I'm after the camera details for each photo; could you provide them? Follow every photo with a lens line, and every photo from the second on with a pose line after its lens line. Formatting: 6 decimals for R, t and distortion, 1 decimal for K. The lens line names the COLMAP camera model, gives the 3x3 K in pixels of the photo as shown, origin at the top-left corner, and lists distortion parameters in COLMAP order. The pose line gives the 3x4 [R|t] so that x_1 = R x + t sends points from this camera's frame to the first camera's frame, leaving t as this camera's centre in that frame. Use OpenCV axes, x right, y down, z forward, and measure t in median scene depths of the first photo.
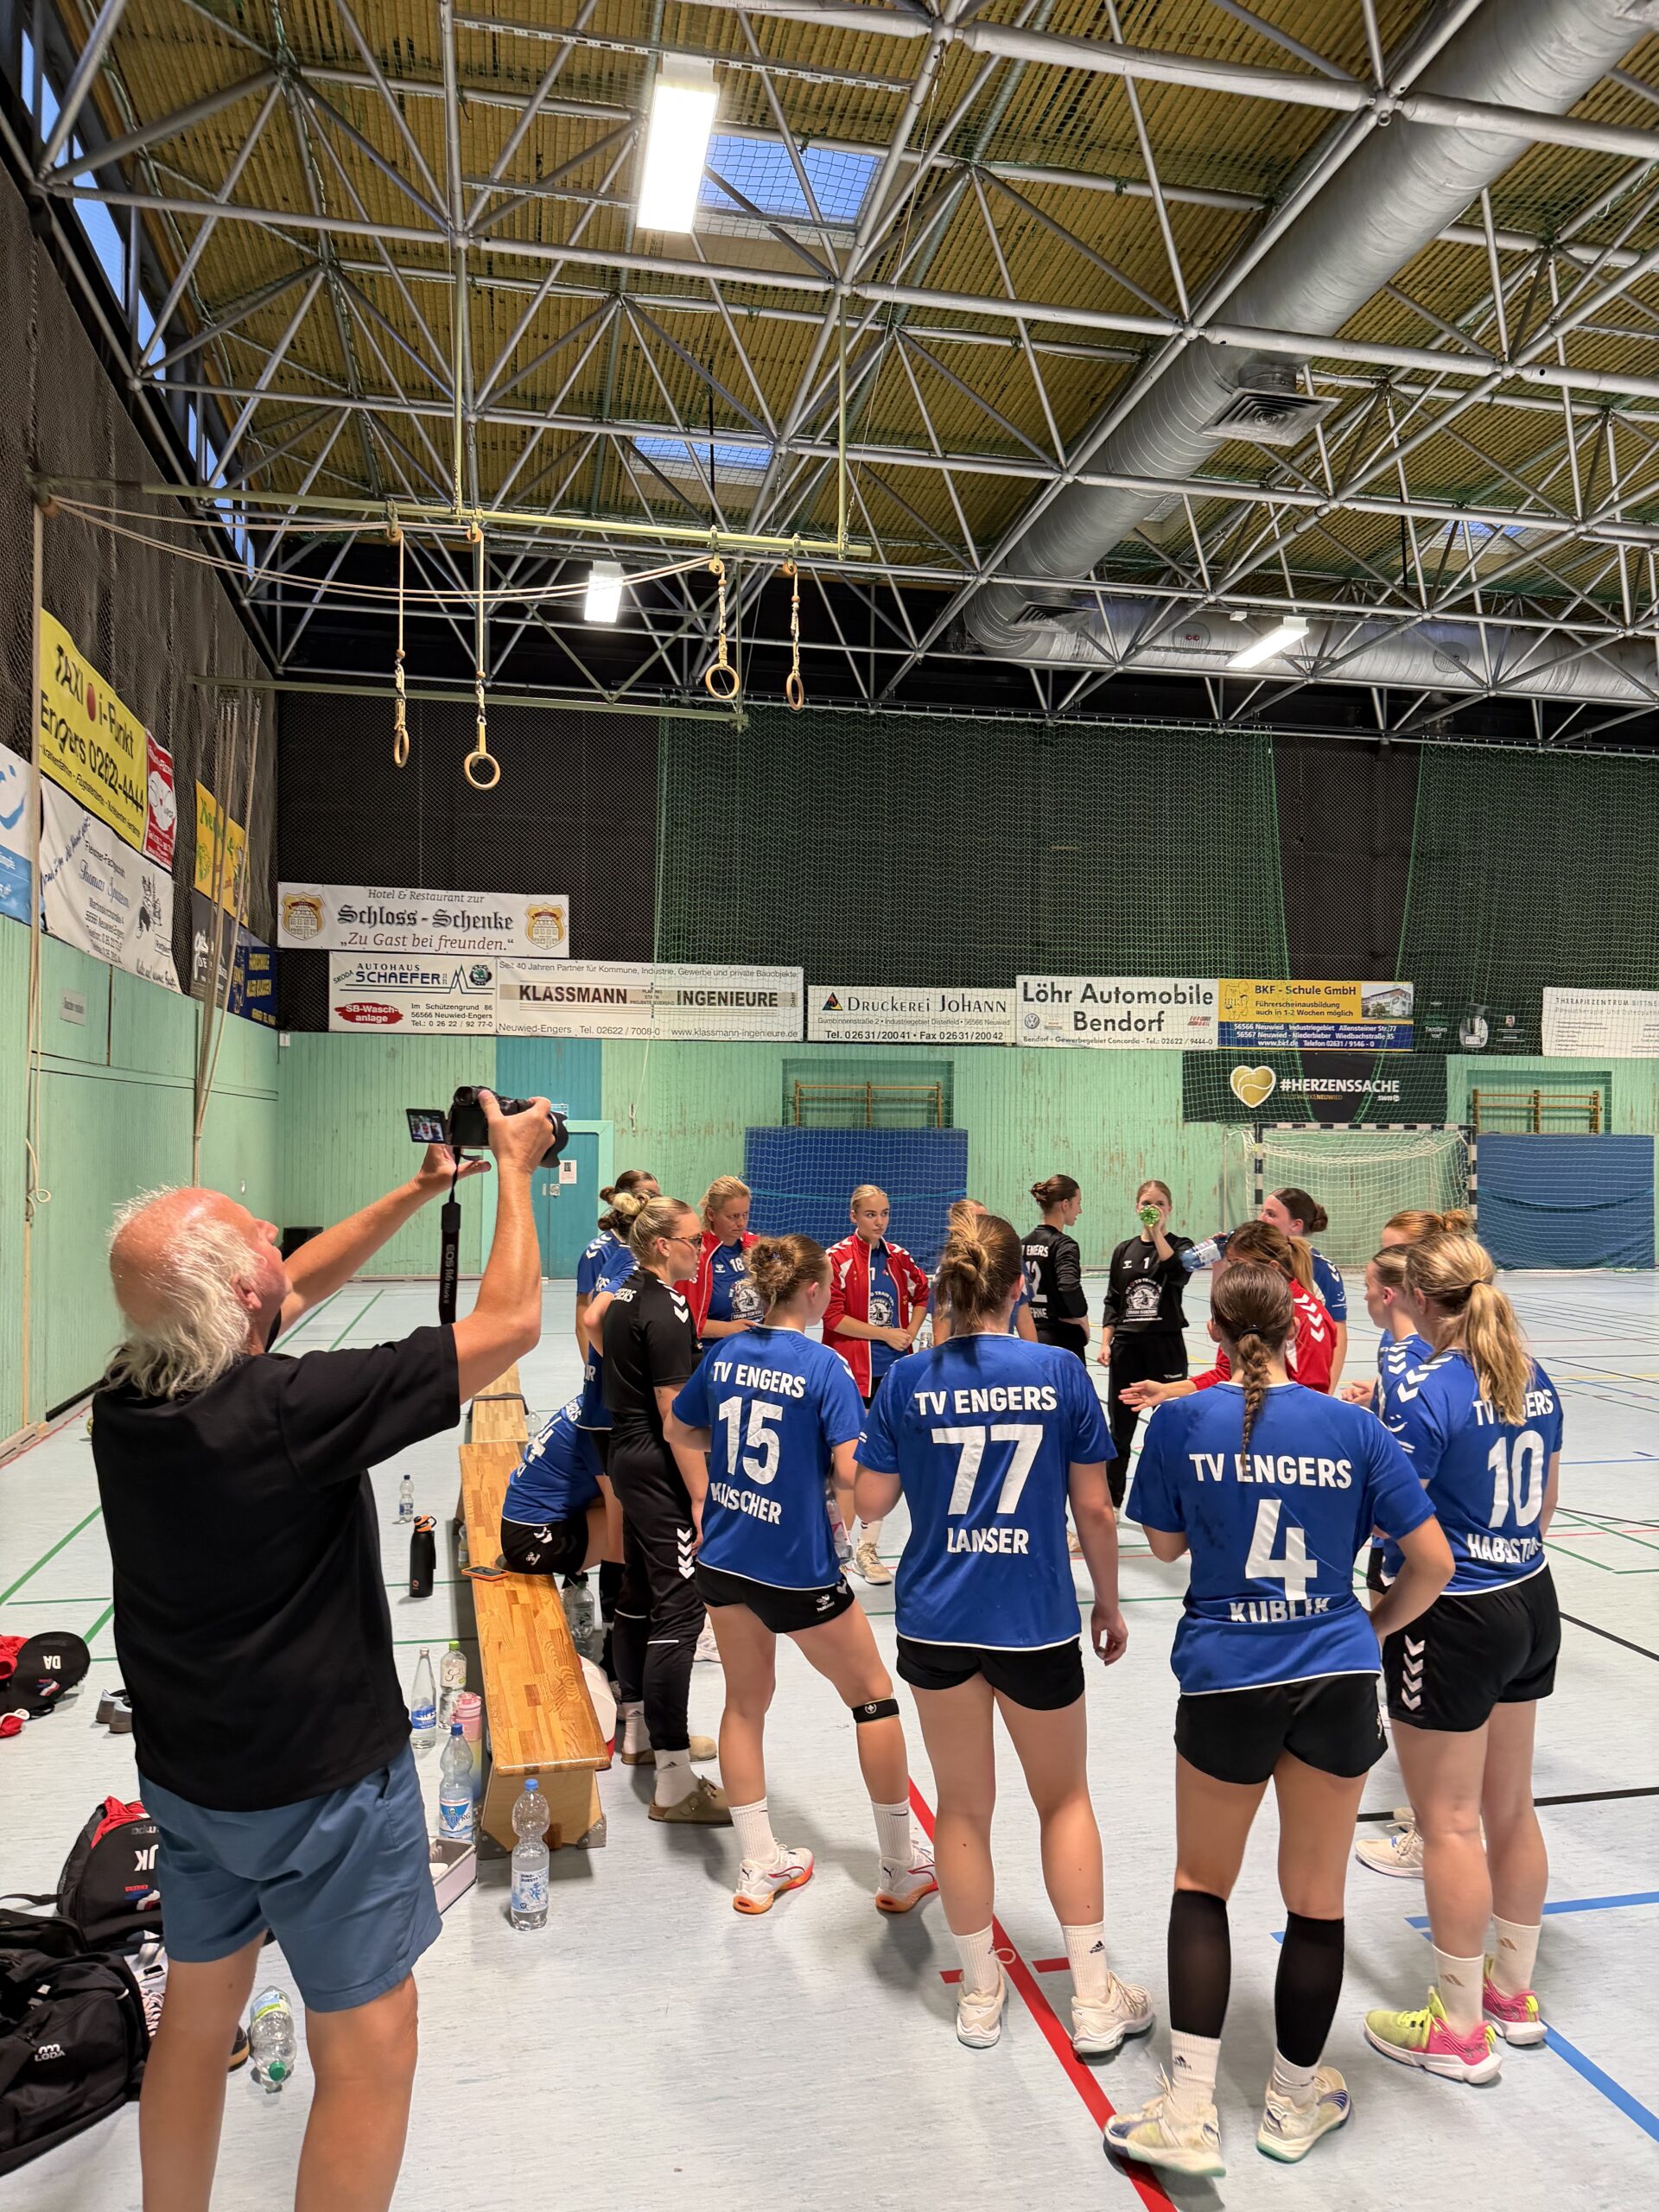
lens RADIAL K [[1590.3, 0, 838.0], [0, 1590.3, 1094.5], [0, 0, 1]] dist [0.041661, -0.036762]
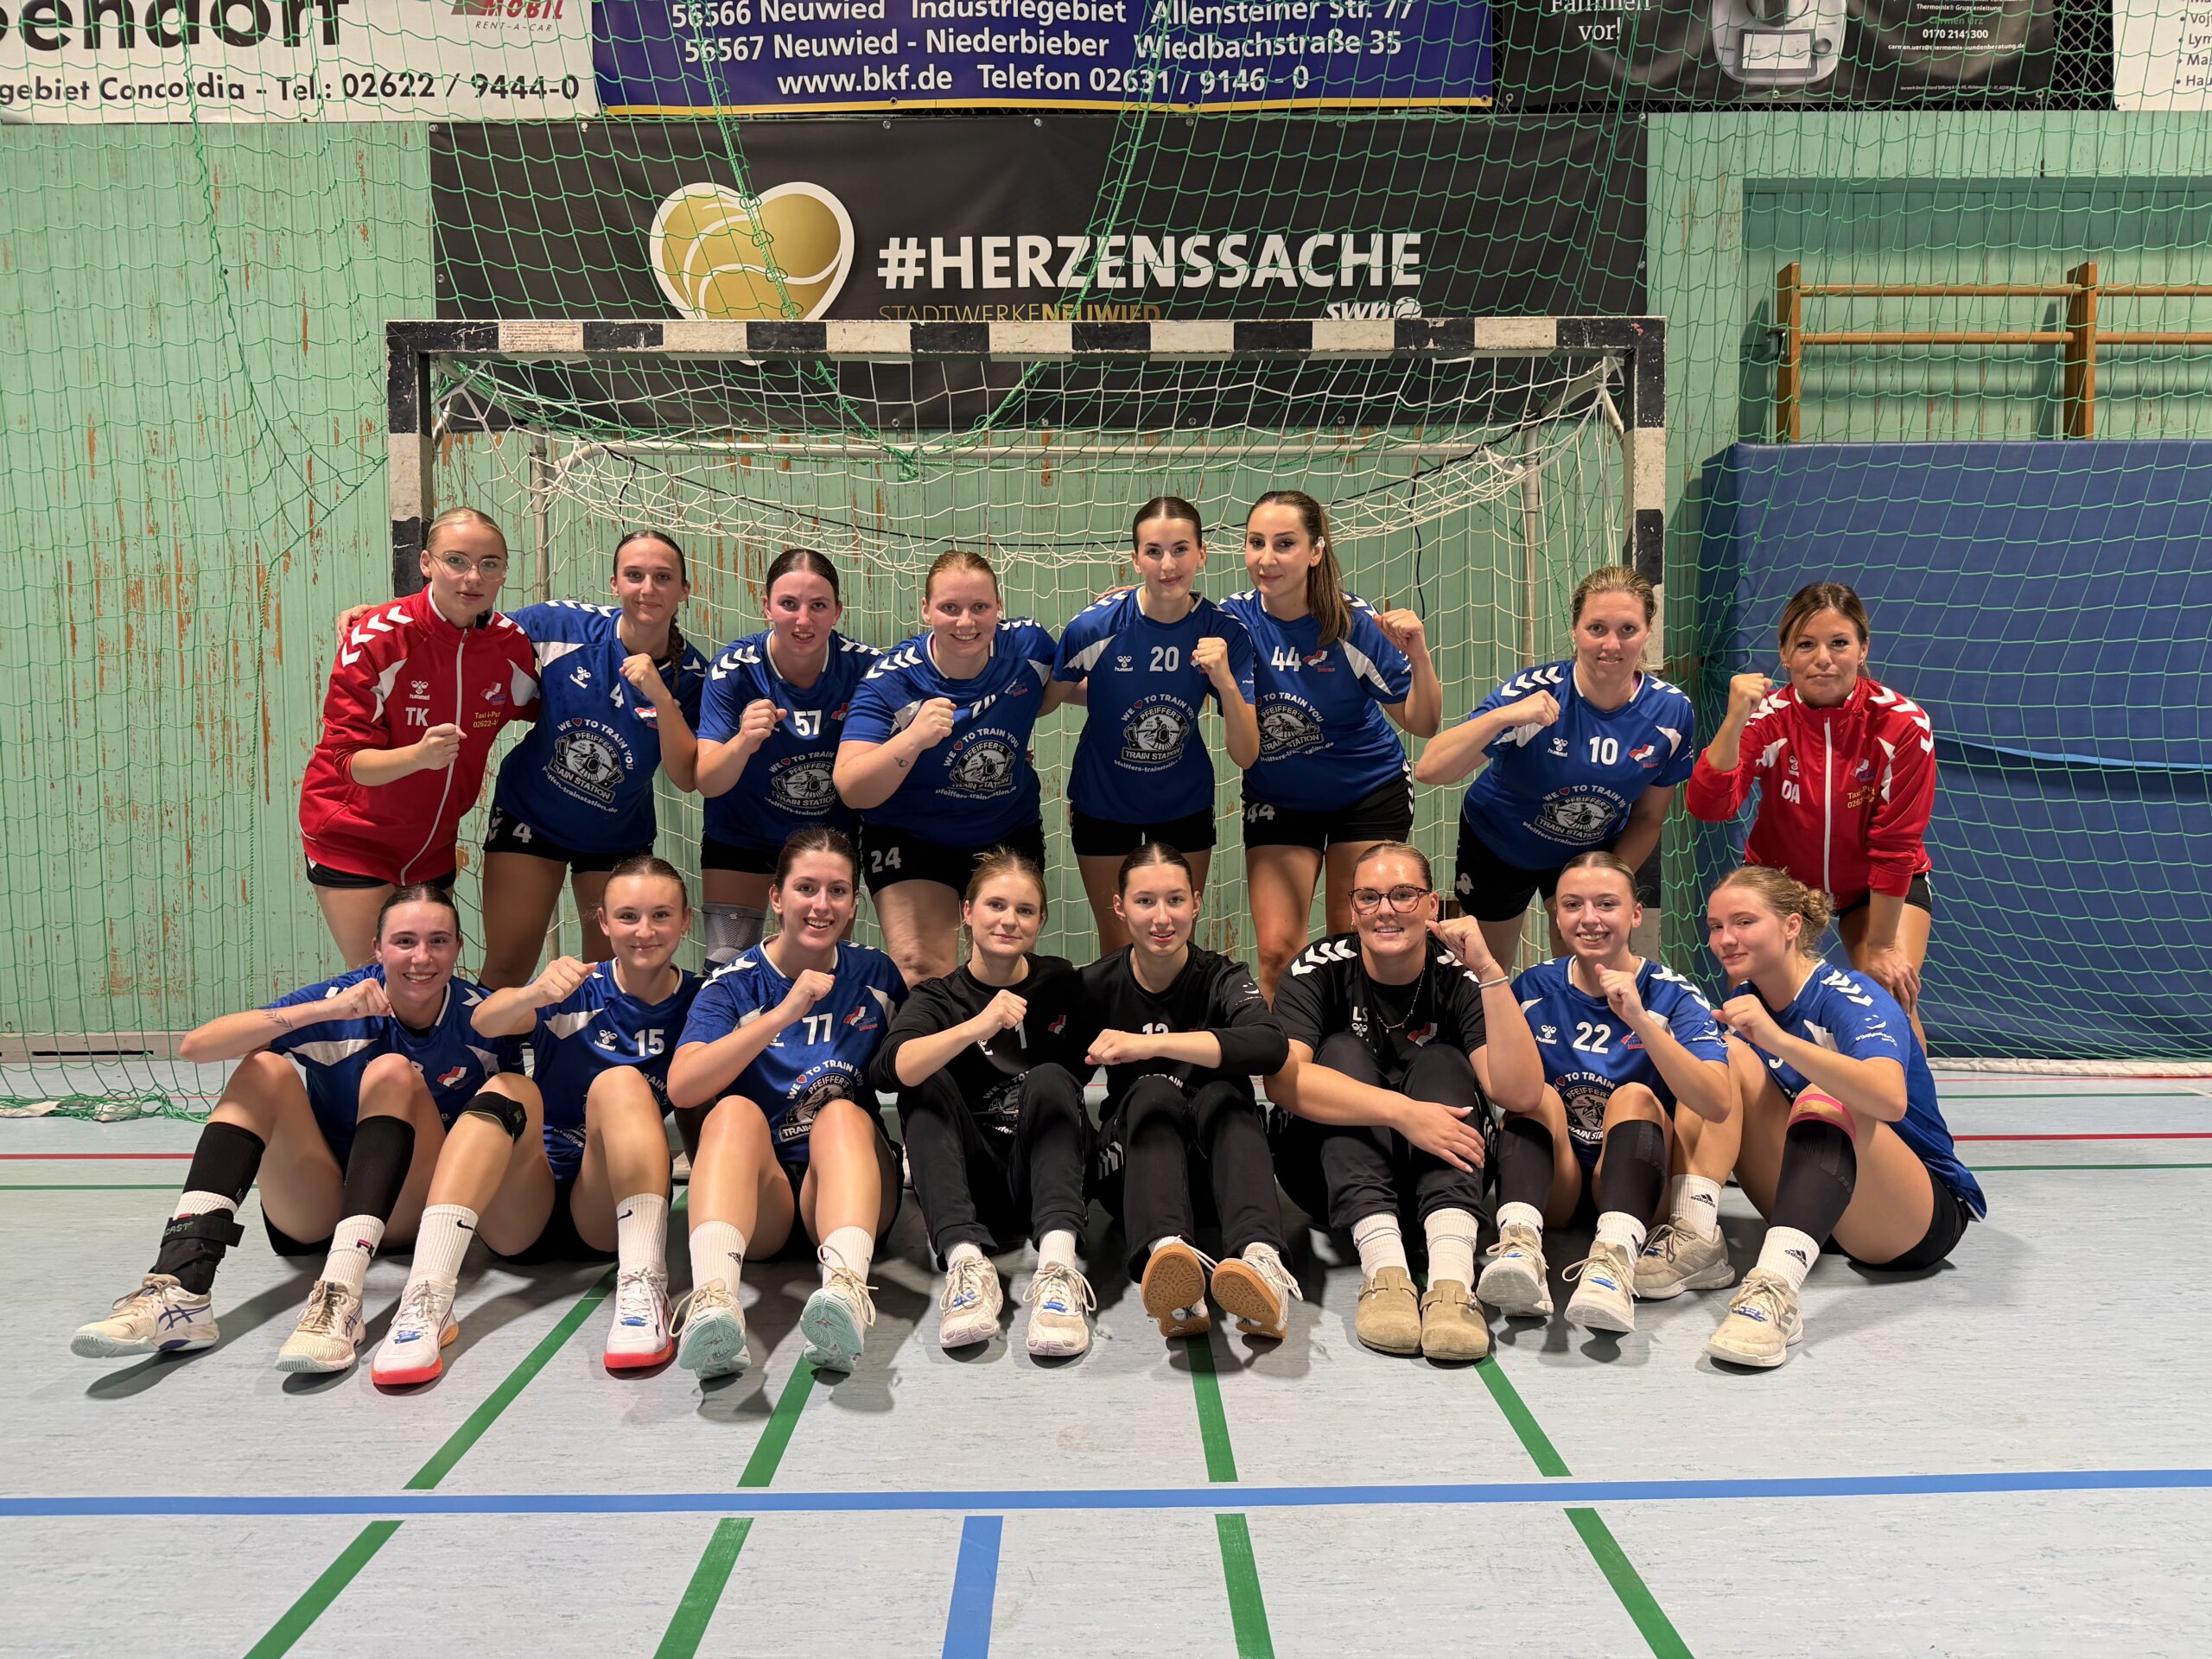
lens RADIAL K [[1590.3, 0, 1087.2], [0, 1590.3, 800.8], [0, 0, 1]] dist [0.041661, -0.036762]
pose [[0.980769, -0.002554, -0.195158, 0.350509], [0.019118, 0.996363, 0.083038, 0.053835], [0.194236, -0.085172, 0.977250, 0.759867]]
